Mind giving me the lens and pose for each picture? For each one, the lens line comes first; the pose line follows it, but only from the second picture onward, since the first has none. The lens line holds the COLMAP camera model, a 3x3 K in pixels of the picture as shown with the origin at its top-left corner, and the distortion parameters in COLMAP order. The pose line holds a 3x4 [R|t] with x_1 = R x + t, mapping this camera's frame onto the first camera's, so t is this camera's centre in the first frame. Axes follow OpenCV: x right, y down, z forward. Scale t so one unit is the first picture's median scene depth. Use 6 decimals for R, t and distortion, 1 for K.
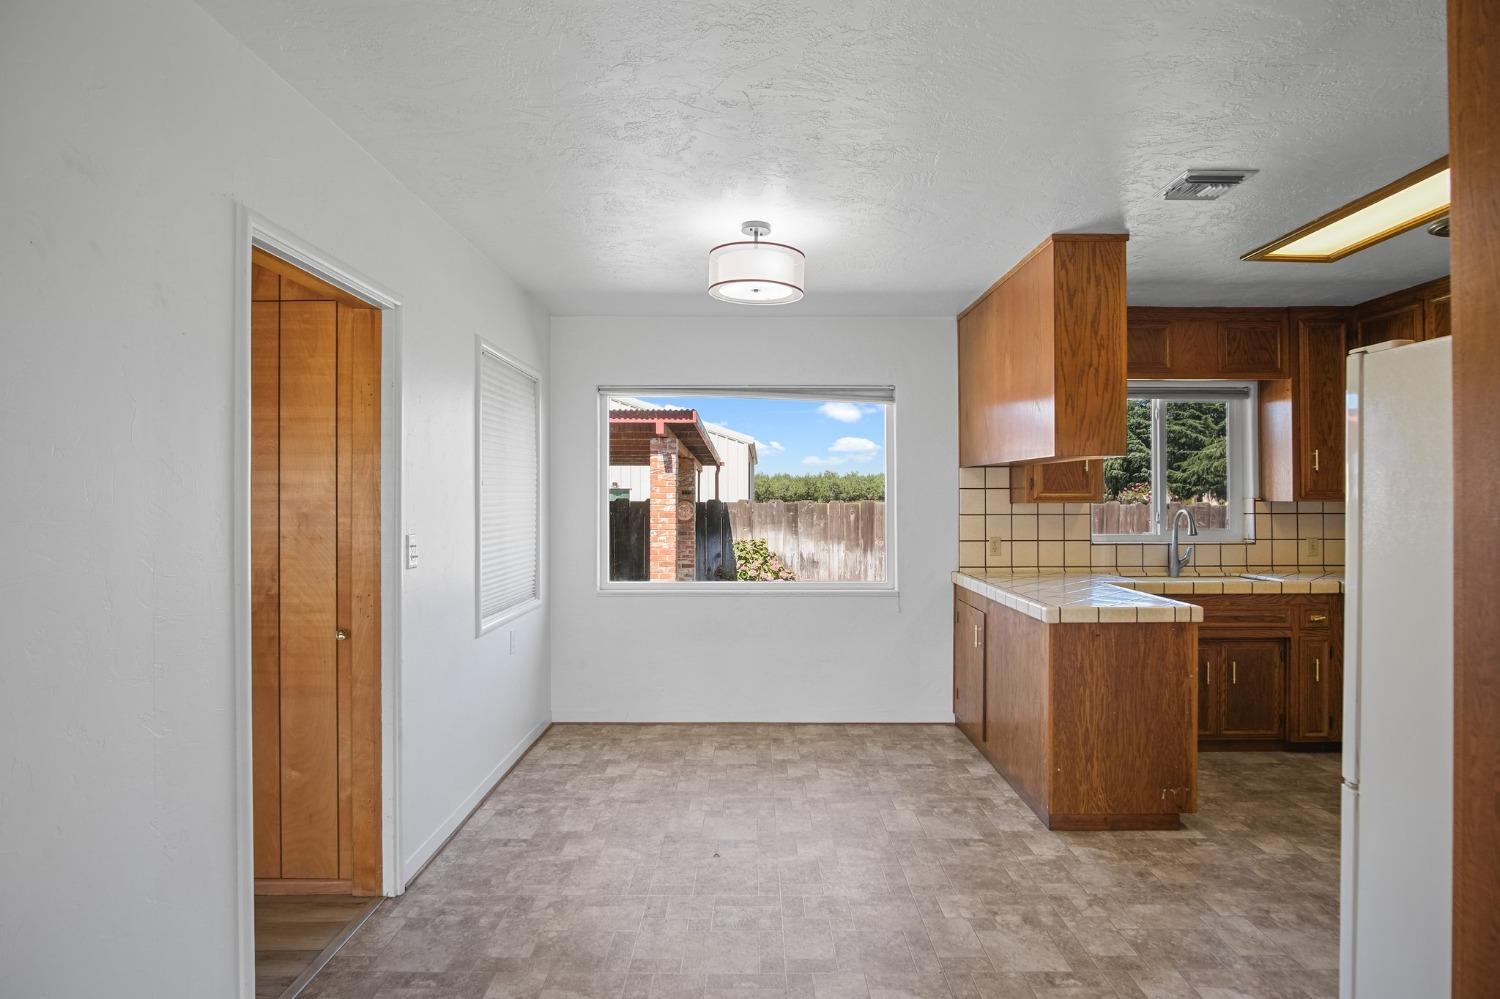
lens RADIAL K [[802.6, 0, 751.9], [0, 802.6, 491.6], [0, 0, 1]] dist [-0.036776, 0.010673]
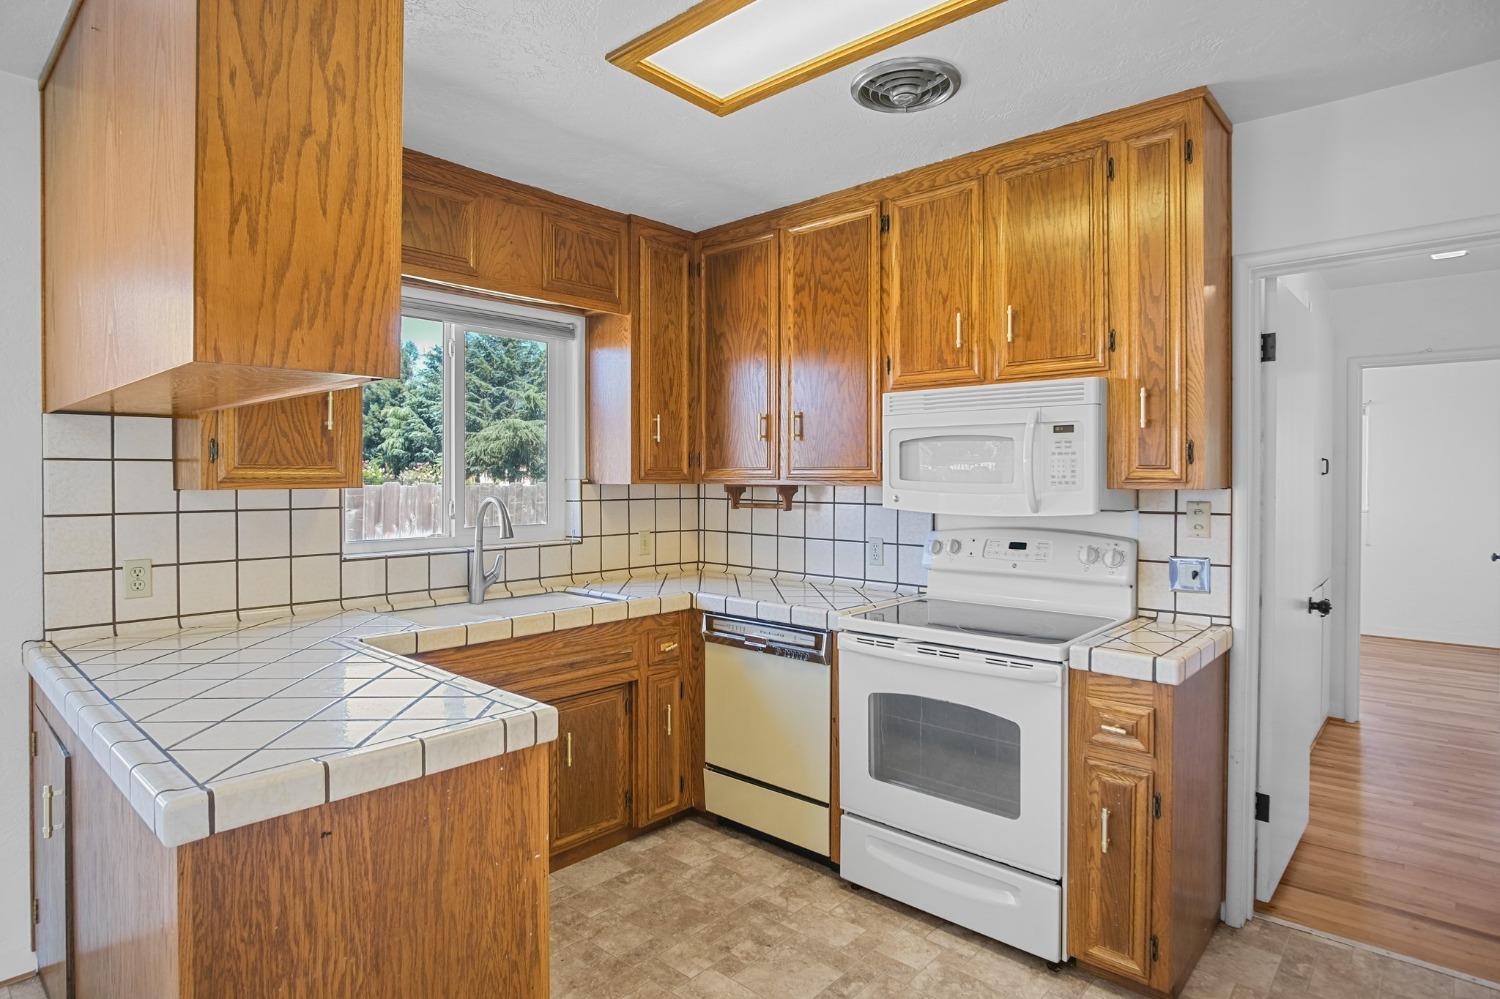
lens RADIAL K [[807.6, 0, 750.1], [0, 807.6, 482.2], [0, 0, 1]] dist [-0.032346, 0.008568]
pose [[0.665804, -0.002845, 0.746121, 0.204232], [-0.007348, 0.999919, 0.010370, 0.002322], [-0.746090, -0.012387, 0.665729, 0.425576]]
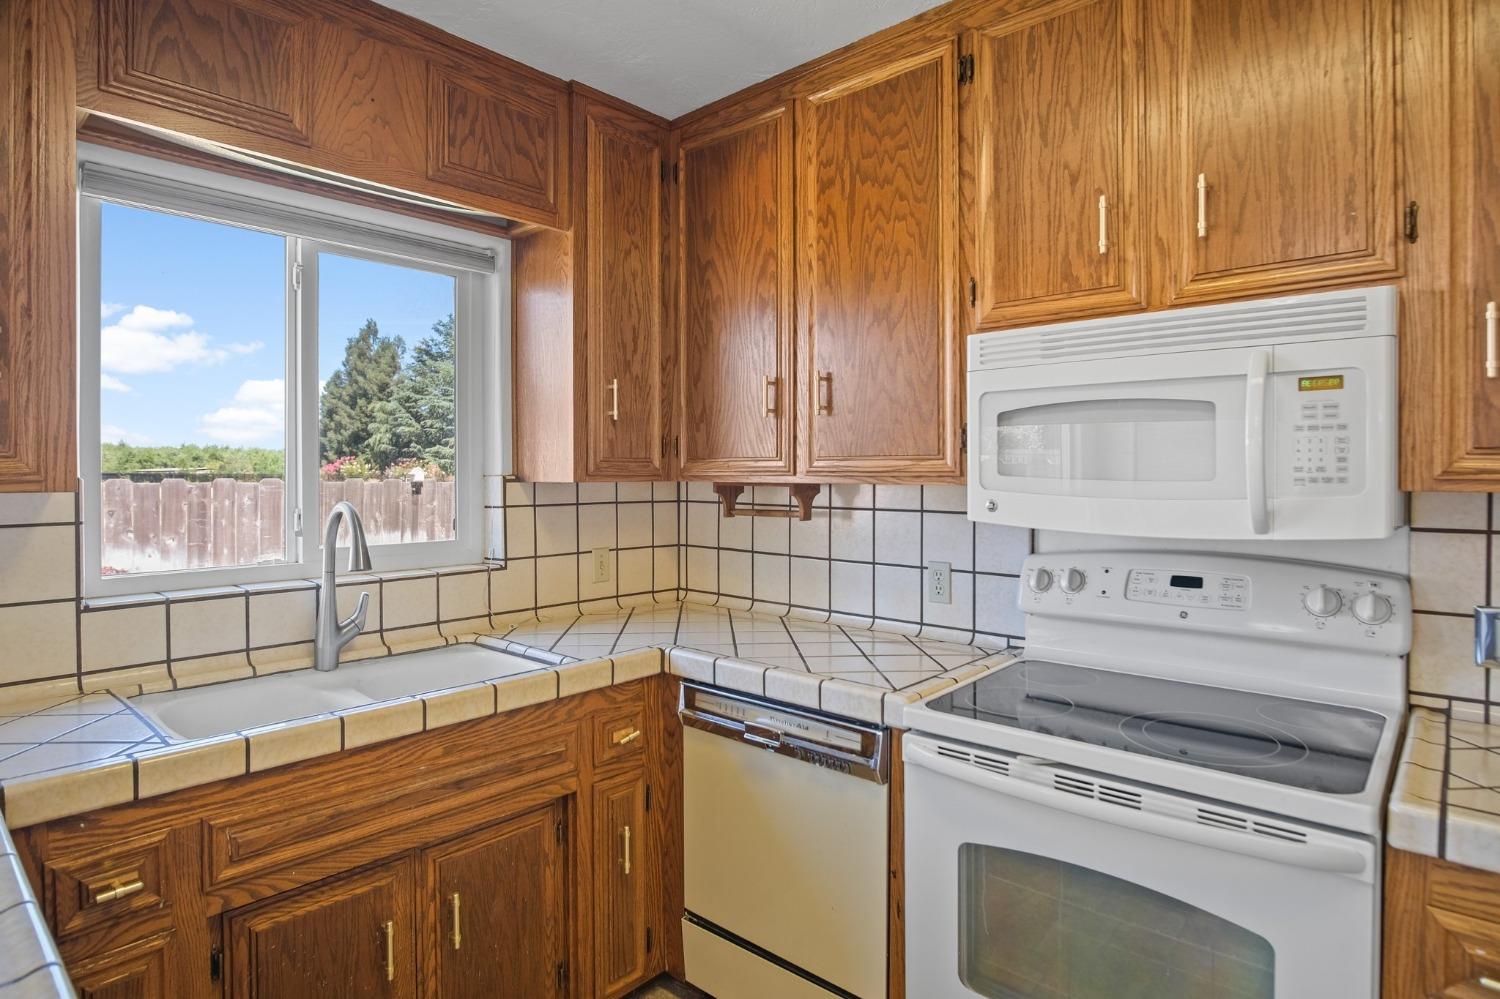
lens RADIAL K [[807.6, 0, 750.1], [0, 807.6, 482.2], [0, 0, 1]] dist [-0.032346, 0.008568]
pose [[0.660153, -0.008778, 0.751080, 0.382909], [-0.005158, 0.999855, 0.016219, 0.003767], [-0.751114, -0.014581, 0.660012, 0.590900]]
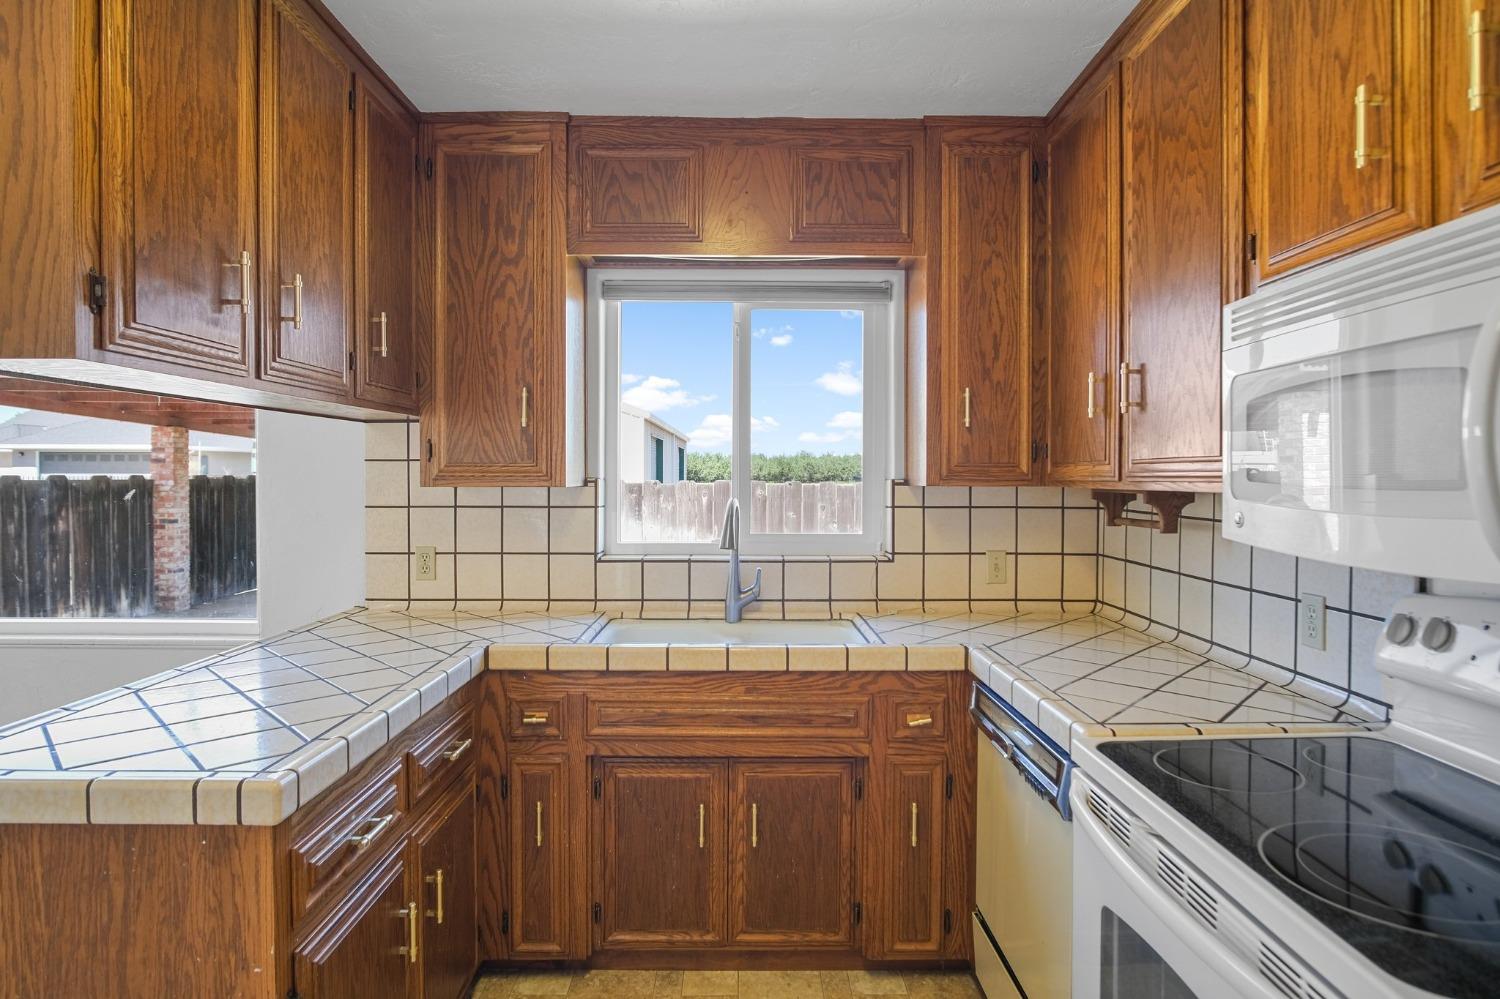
lens RADIAL K [[802.6, 0, 751.9], [0, 802.6, 491.6], [0, 0, 1]] dist [-0.036776, 0.010673]
pose [[0.999807, 0.003784, 0.019303, 0.557632], [-0.004268, 0.999676, 0.025077, 0.003450], [-0.019202, -0.025155, 0.999499, 0.464964]]
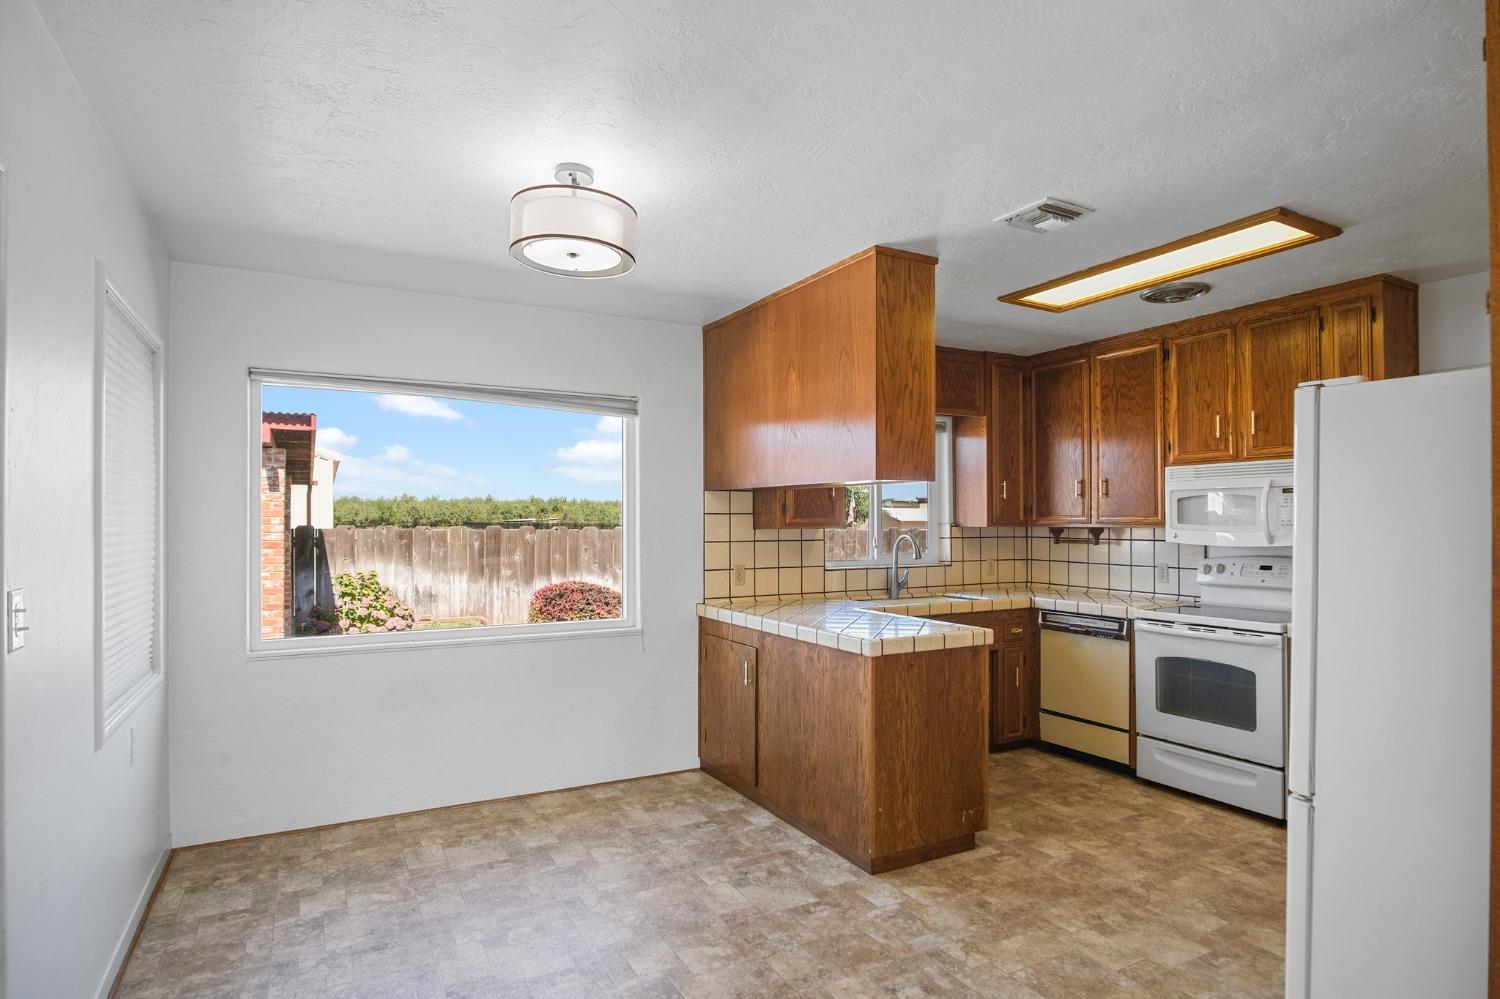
lens RADIAL K [[807.9, 0, 752.0], [0, 807.9, 515.3], [0, 0, 1]] dist [-0.036147, 0.010428]
pose [[0.874447, 0.004497, 0.485099, -0.155363], [-0.003431, 0.999989, -0.003084, 0.001011], [-0.485108, 0.001032, 0.874454, 0.169320]]
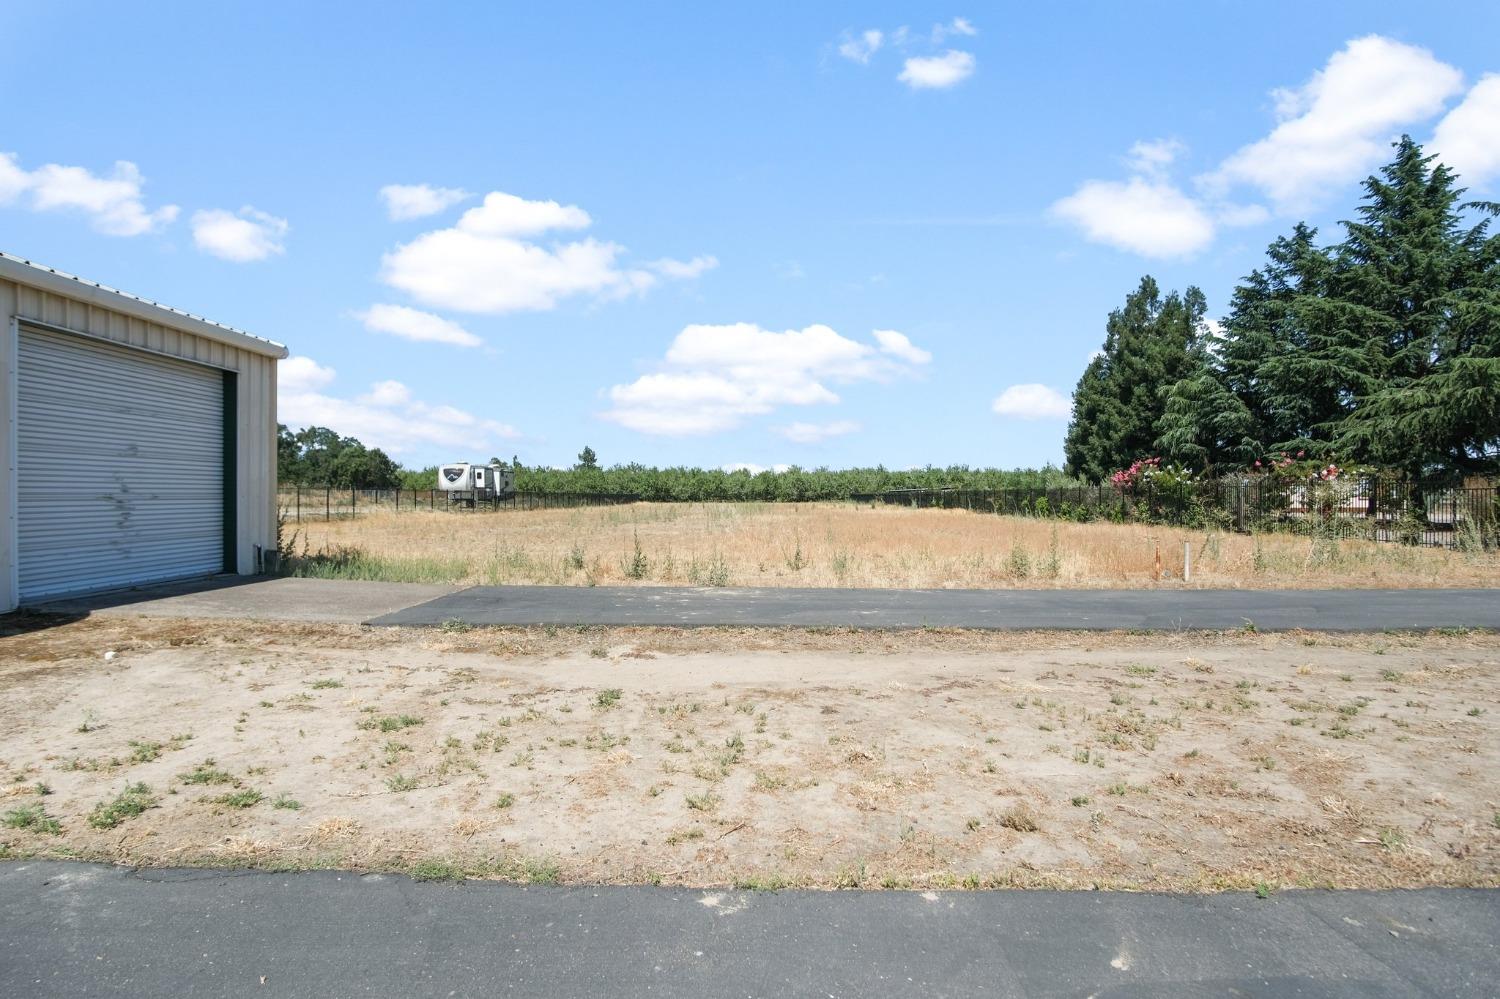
lens RADIAL K [[802.6, 0, 751.9], [0, 802.6, 491.6], [0, 0, 1]] dist [-0.036776, 0.010673]
pose [[0.999921, 0.000655, 0.012580, 1.736510], [-0.000625, 0.999997, -0.002355, 0.201998], [-0.012582, 0.002347, 0.999918, 6.246710]]
